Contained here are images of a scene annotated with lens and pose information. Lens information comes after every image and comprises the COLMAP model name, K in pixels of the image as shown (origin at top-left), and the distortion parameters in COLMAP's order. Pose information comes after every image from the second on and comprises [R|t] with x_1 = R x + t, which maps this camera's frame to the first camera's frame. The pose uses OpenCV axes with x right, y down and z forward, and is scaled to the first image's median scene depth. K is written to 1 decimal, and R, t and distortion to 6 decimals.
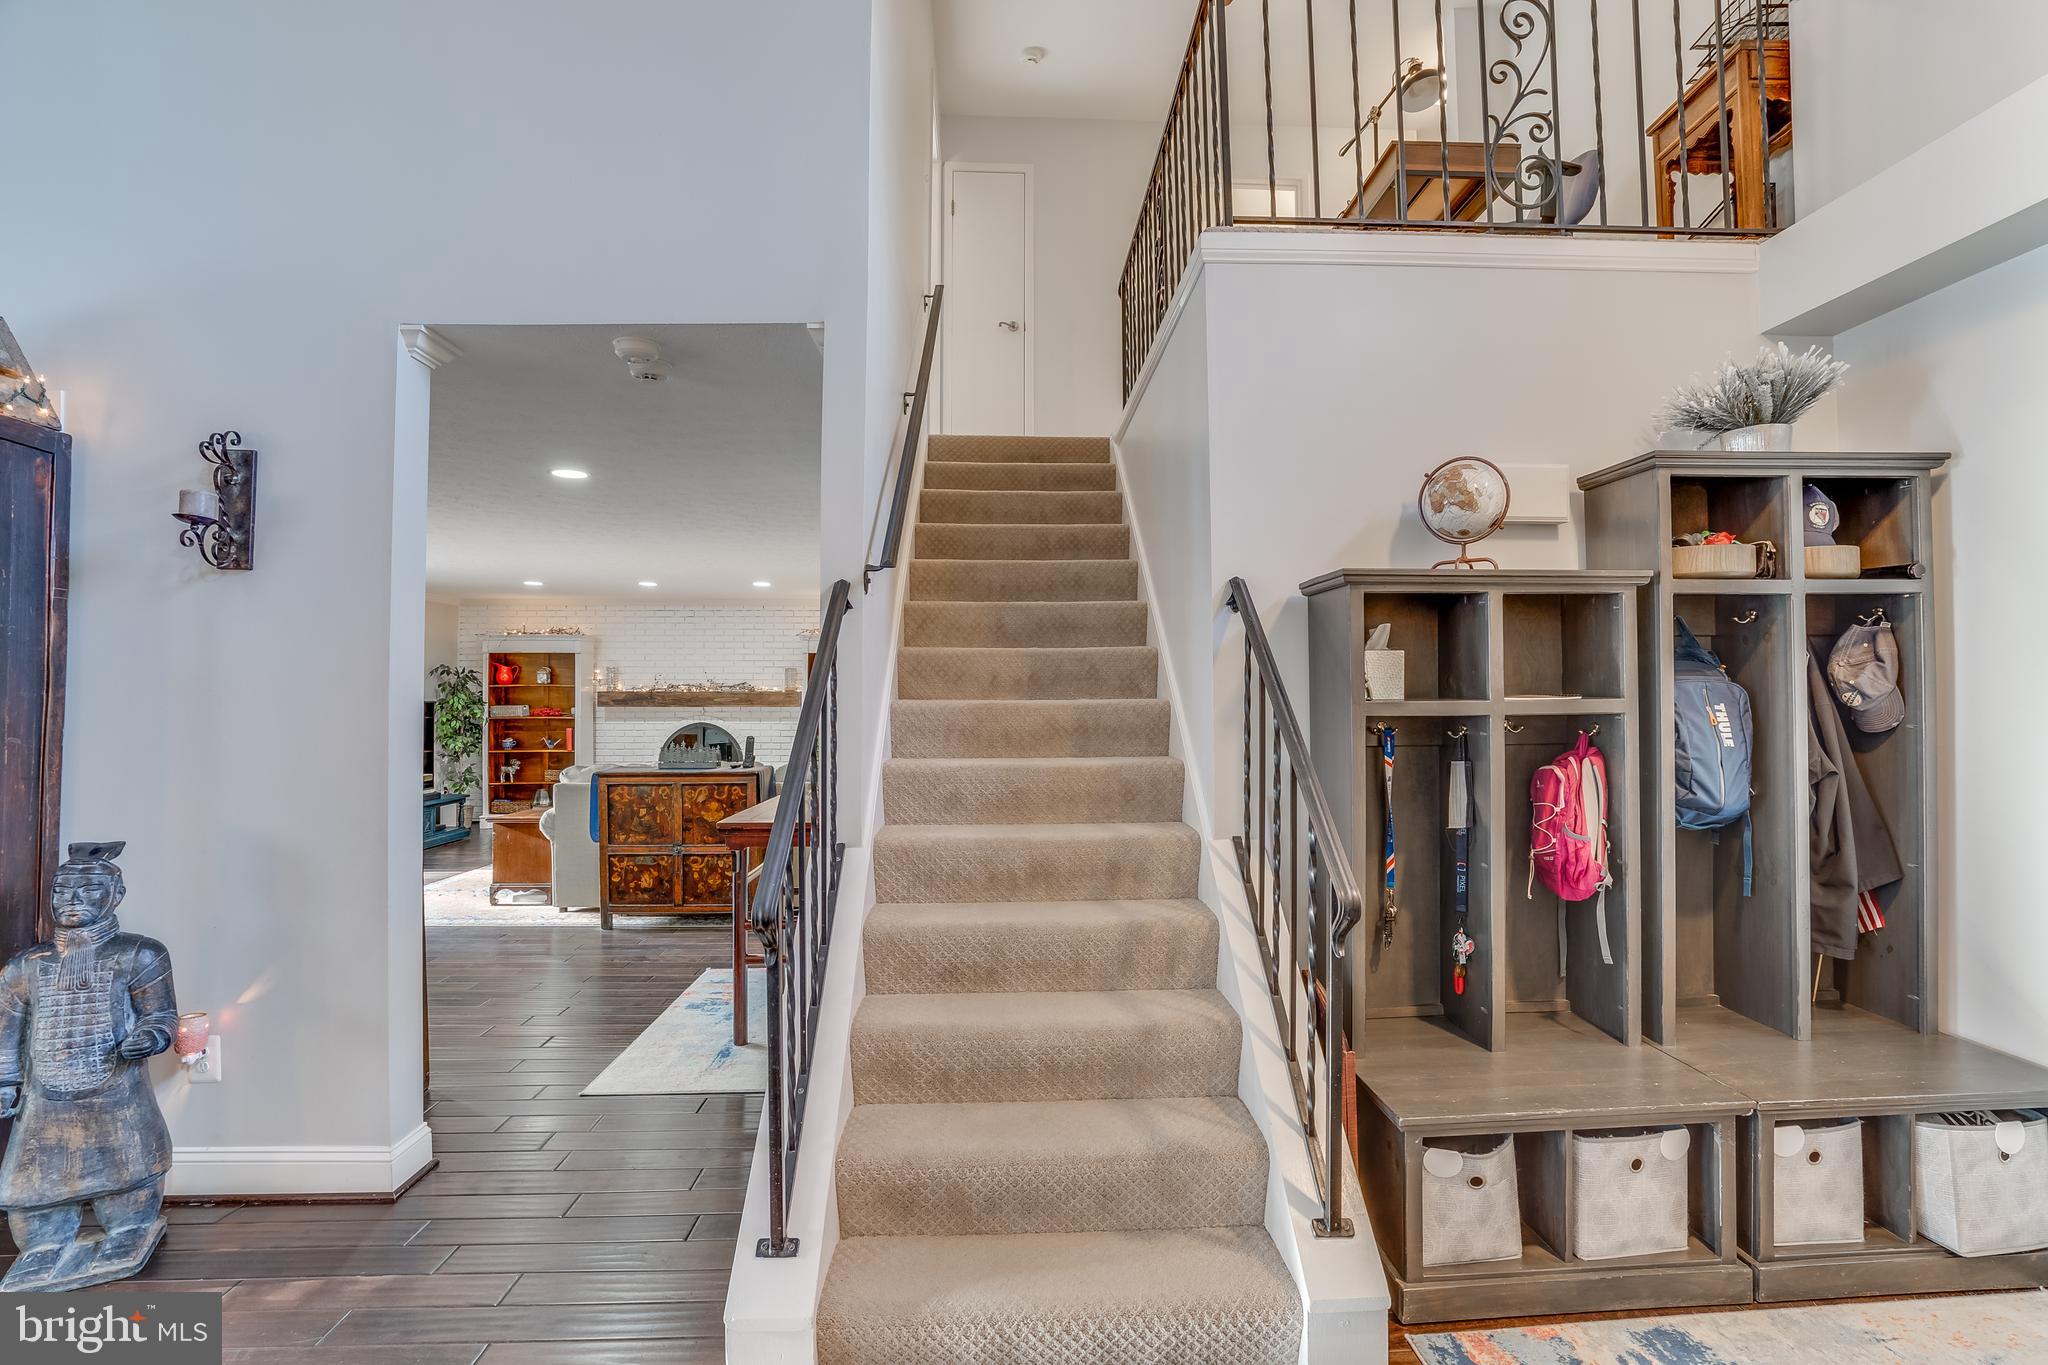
lens RADIAL K [[949.1, 0, 1032.6], [0, 949.1, 681.4], [0, 0, 1]] dist [-0.069885, 0.028219]
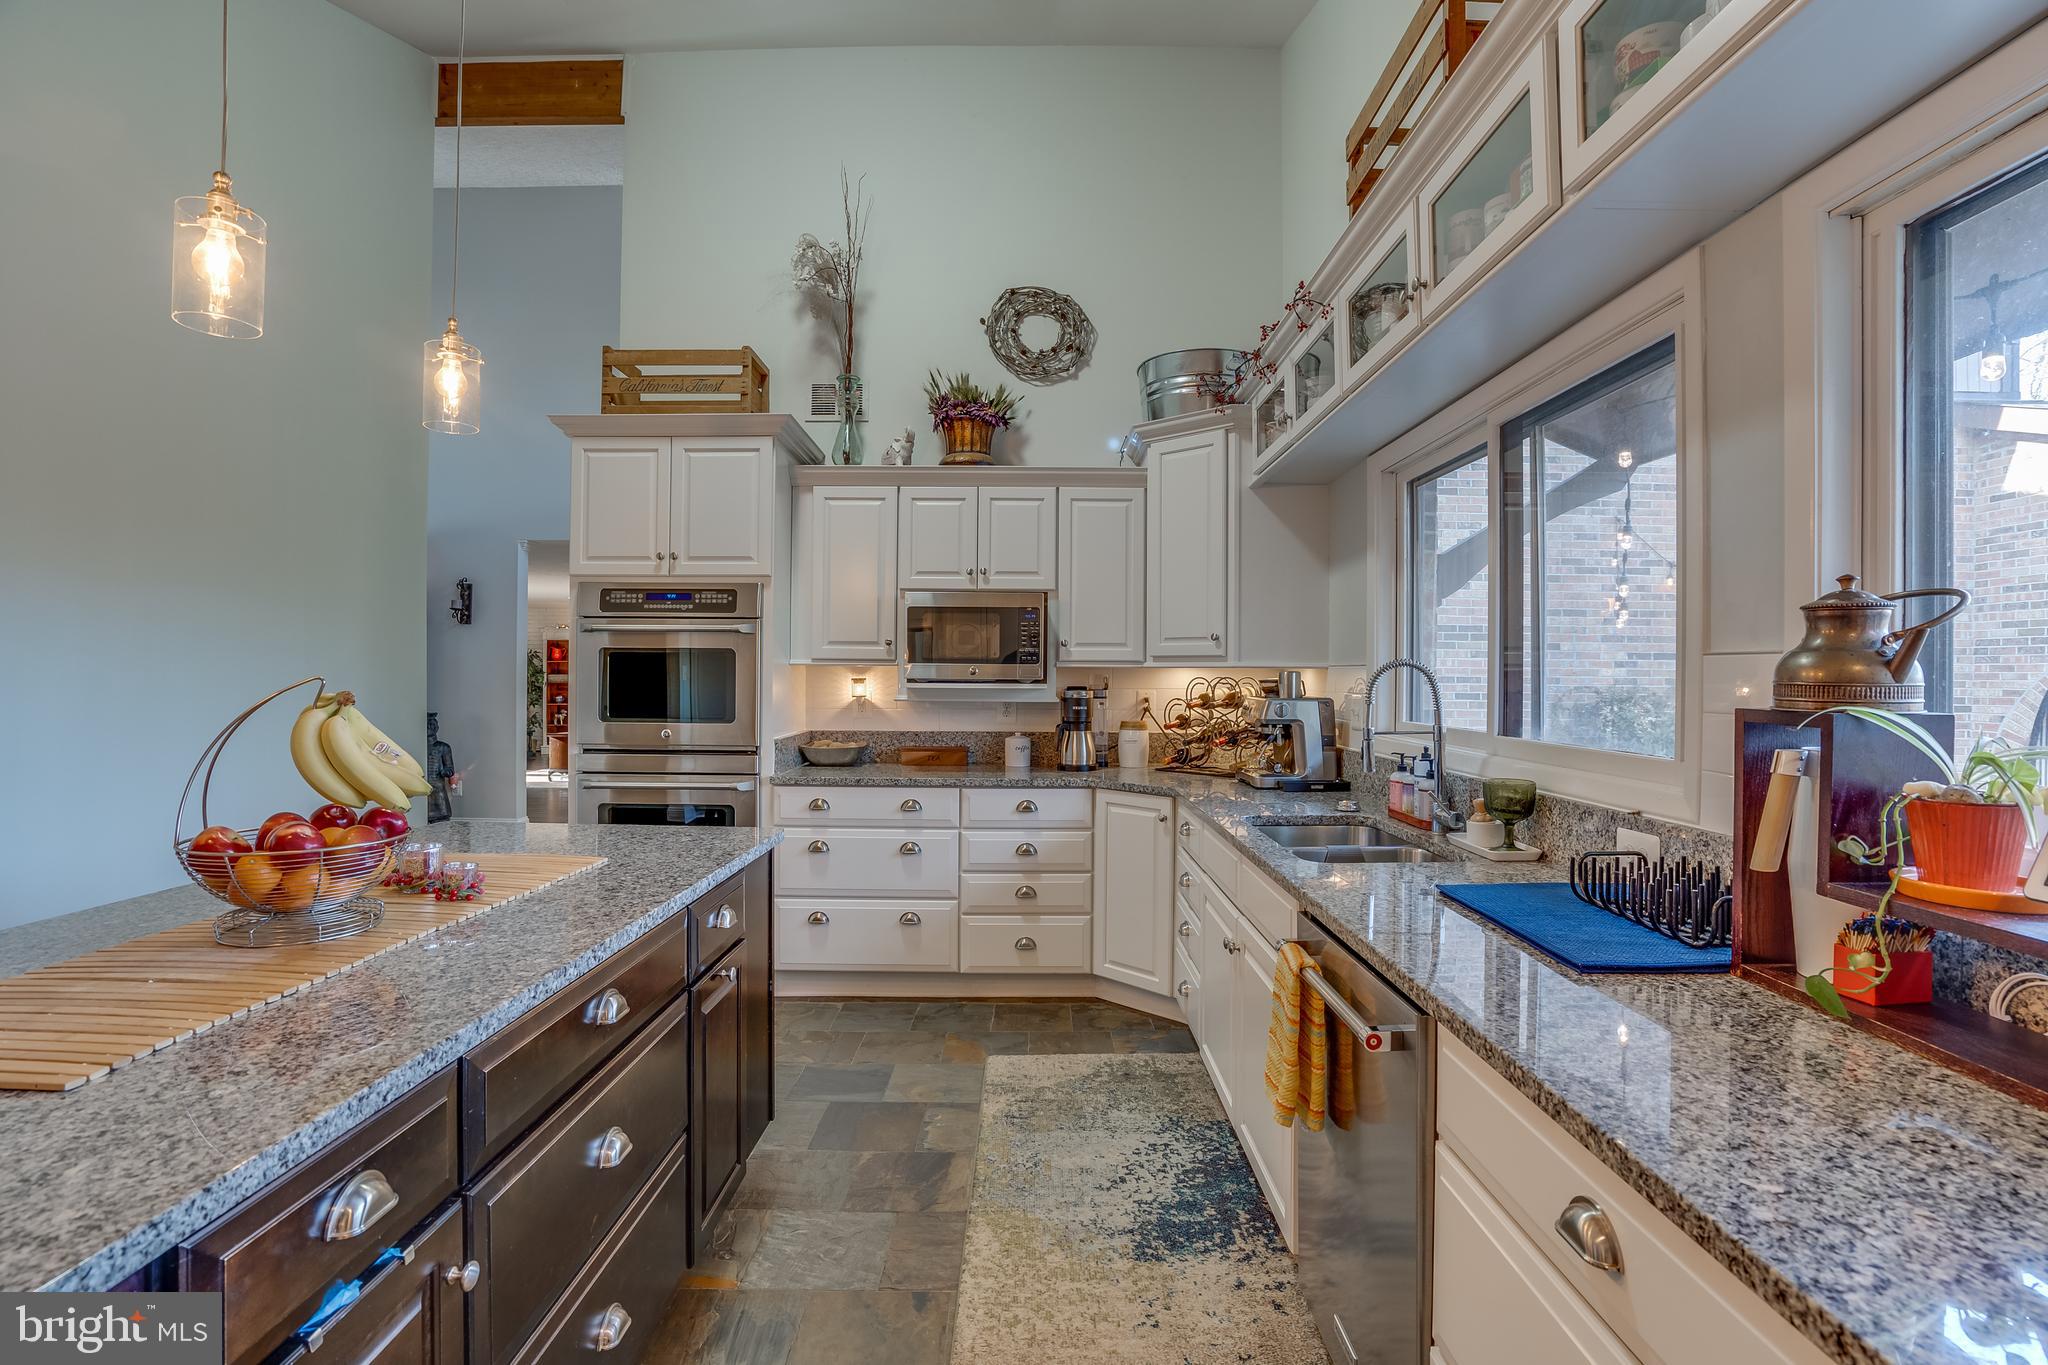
lens RADIAL K [[949.1, 0, 1032.6], [0, 949.1, 681.4], [0, 0, 1]] dist [-0.069885, 0.028219]
pose [[0.998859, 0.010407, -0.046601, 0.559814], [-0.009289, 0.999665, 0.024137, -0.013549], [0.046836, -0.023677, 0.998622, -0.973893]]
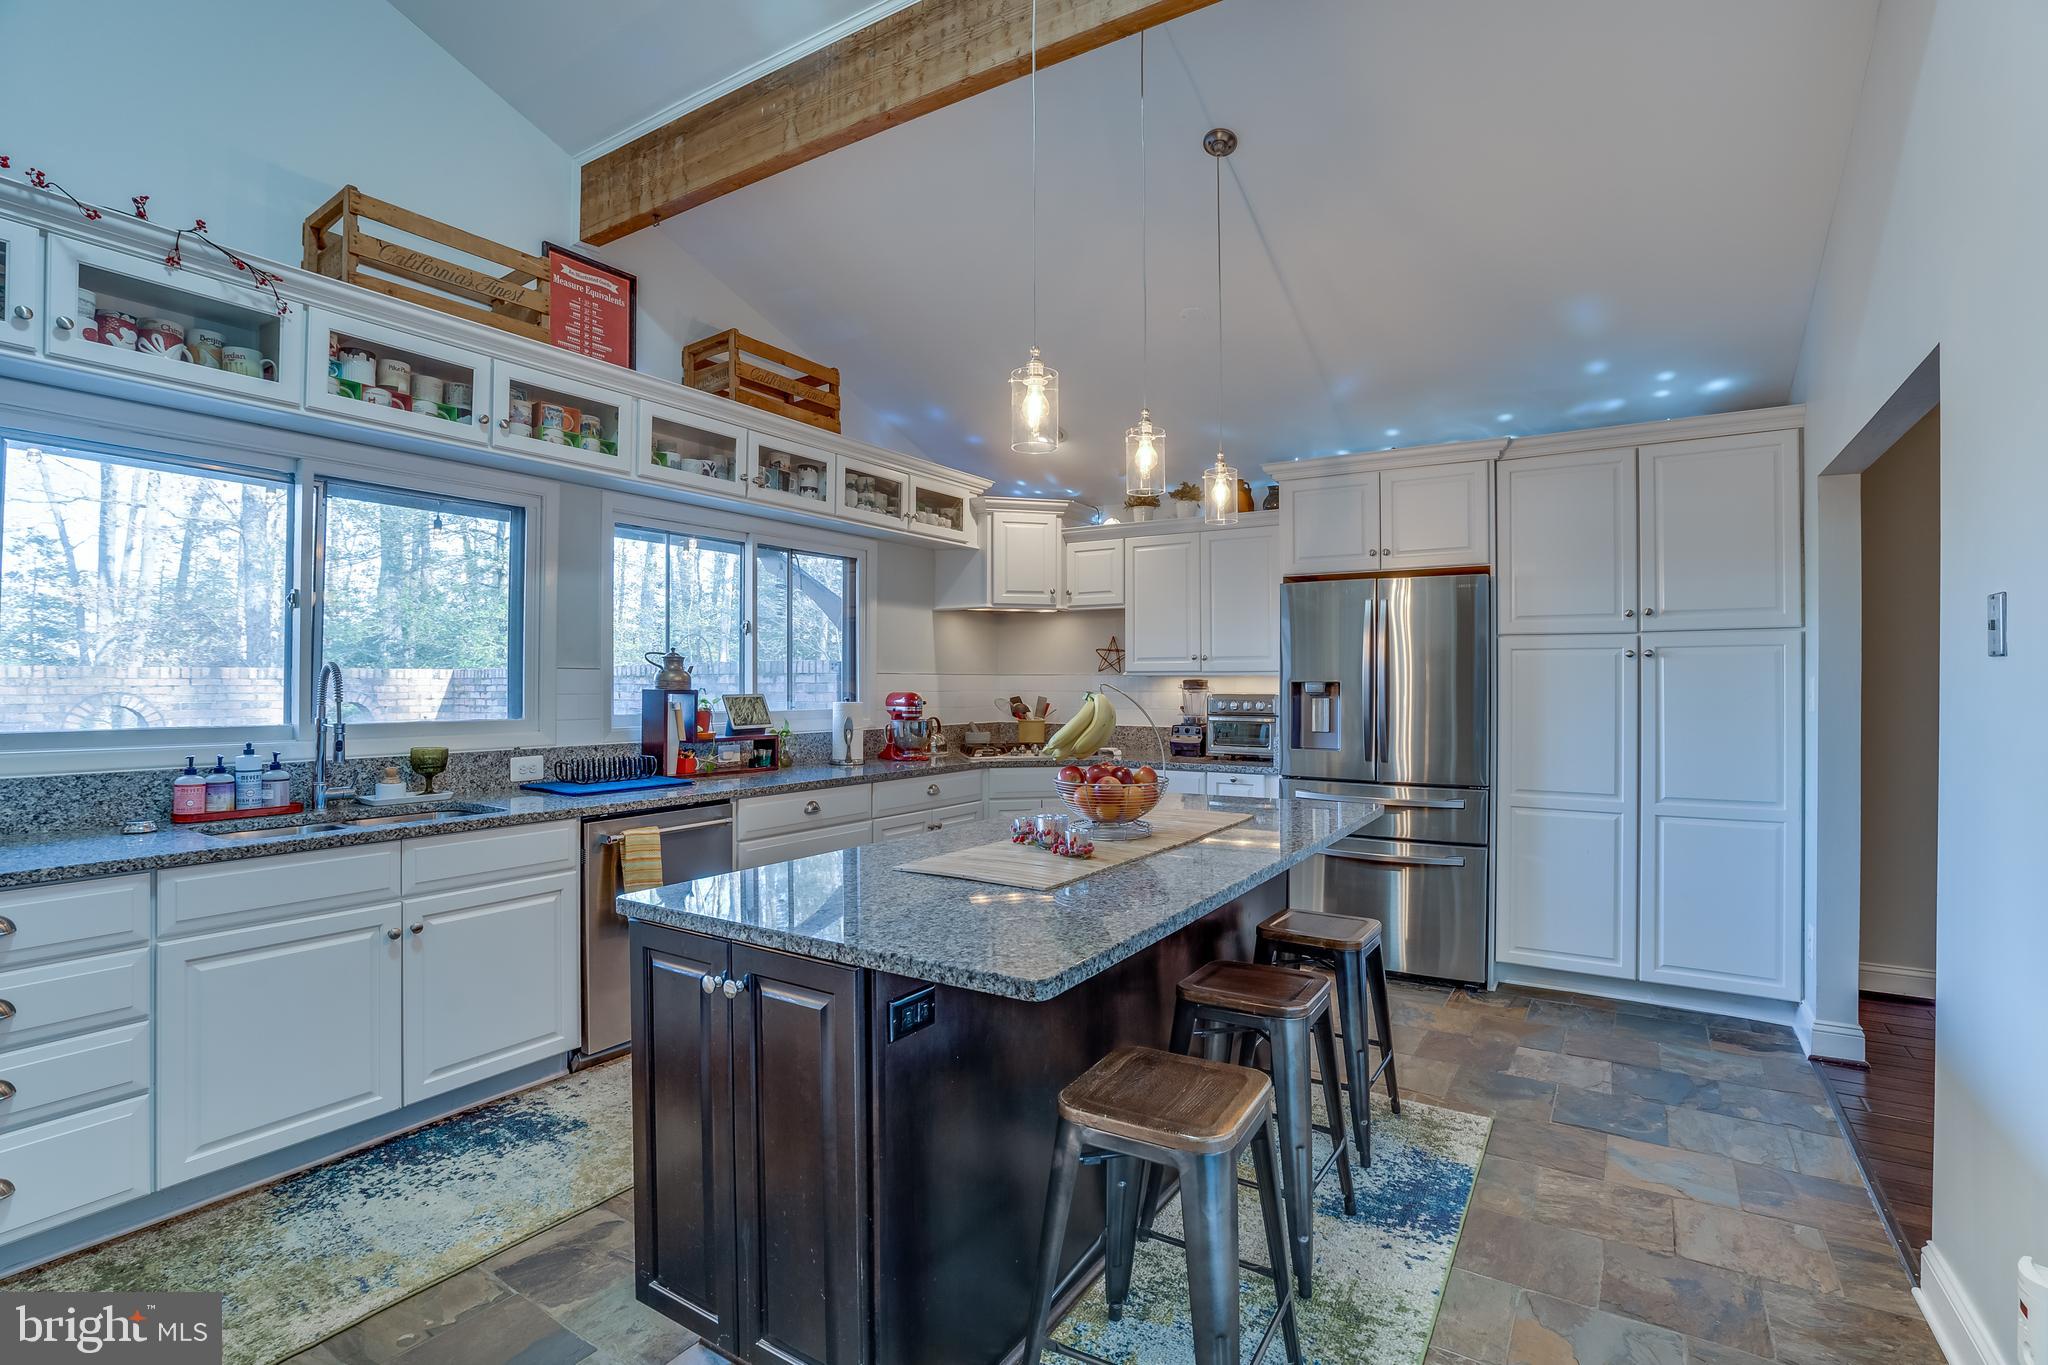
lens RADIAL K [[954.9, 0, 1024.0], [0, 954.9, 682.5], [0, 0, 1]] dist [-0.043872, 0.014091]
pose [[-0.813758, 0.003671, 0.581193, 0.075497], [-0.007224, 0.999839, -0.016430, 0.002520], [-0.581159, -0.017569, -0.813600, -0.281014]]
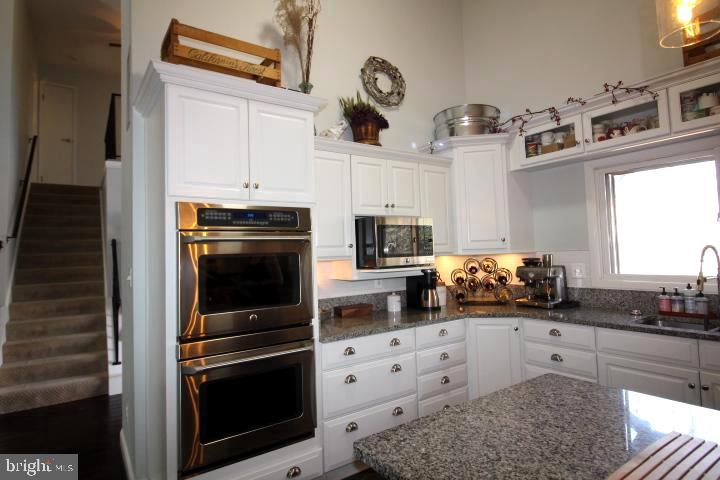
lens RADIAL K [[396.1, 0, 344.7], [0, 396.1, 238.6], [0, 0, 1]] dist [-0.016405, -0.000083]
pose [[0.855753, -0.005086, 0.517360, 0.108809], [0.019877, 0.999537, -0.023052, -0.023306], [-0.517003, 0.030010, 0.855457, -0.660801]]
